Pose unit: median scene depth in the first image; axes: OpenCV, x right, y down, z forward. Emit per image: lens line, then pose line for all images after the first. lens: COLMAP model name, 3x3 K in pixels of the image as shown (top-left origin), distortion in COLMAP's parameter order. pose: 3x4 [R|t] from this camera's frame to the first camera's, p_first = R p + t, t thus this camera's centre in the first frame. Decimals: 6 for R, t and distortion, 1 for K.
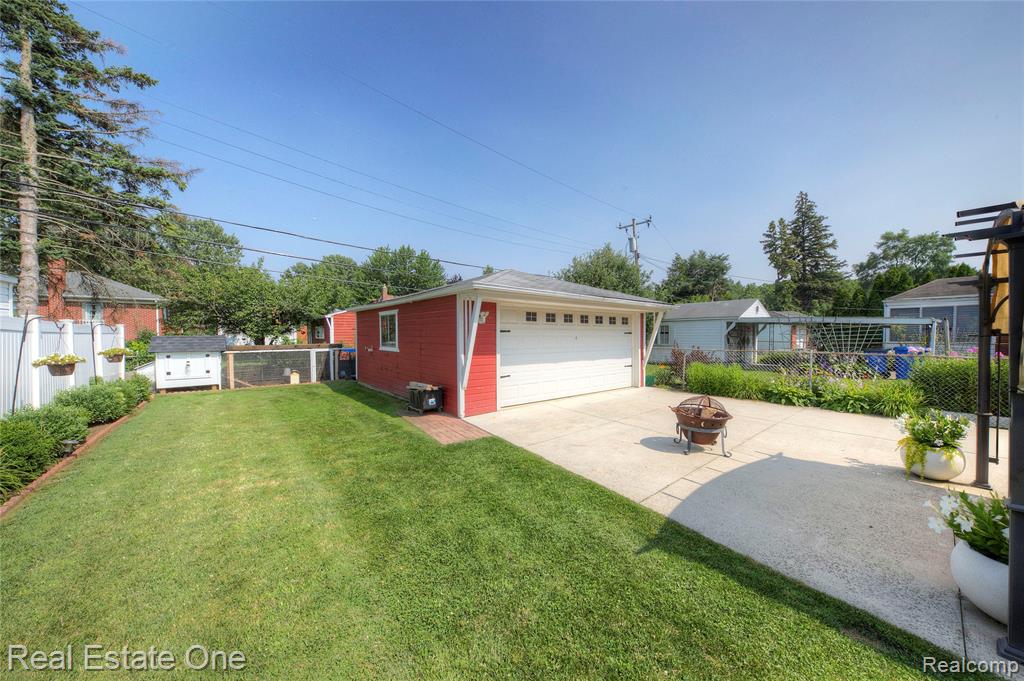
lens RADIAL K [[351.8, 0, 512.0], [0, 351.8, 341.9], [0, 0, 1]] dist [0.013425, -0.008447]
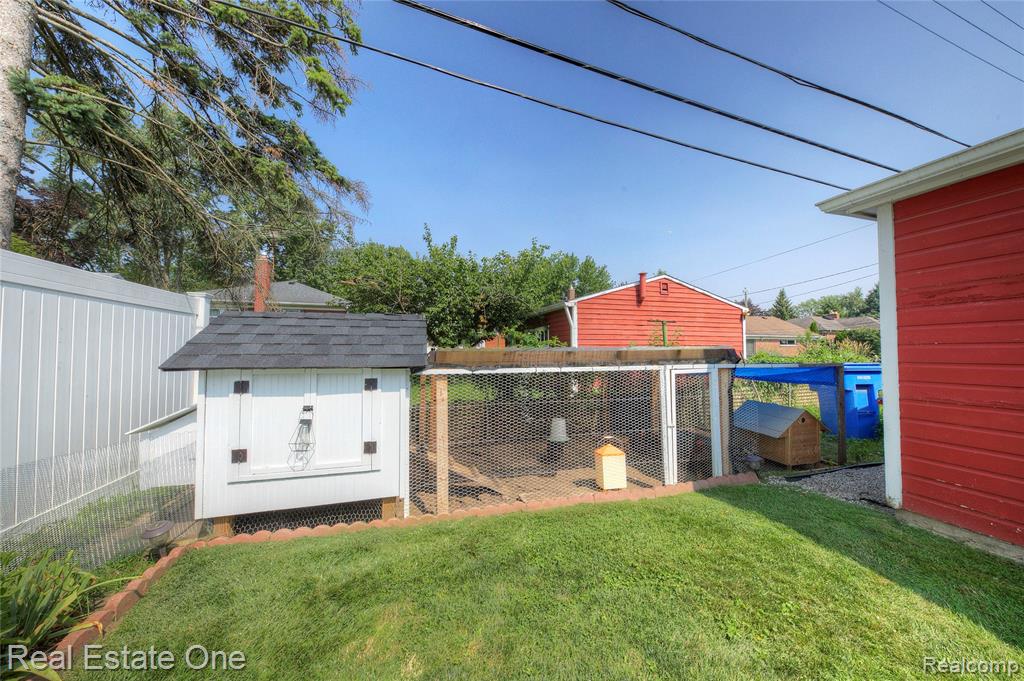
lens RADIAL K [[351.8, 0, 512.0], [0, 351.8, 341.9], [0, 0, 1]] dist [0.013425, -0.008447]
pose [[0.923443, -0.010053, -0.383603, -0.630419], [-0.009056, 0.998807, -0.047976, 0.018042], [0.383628, 0.047777, 0.922251, 0.757008]]
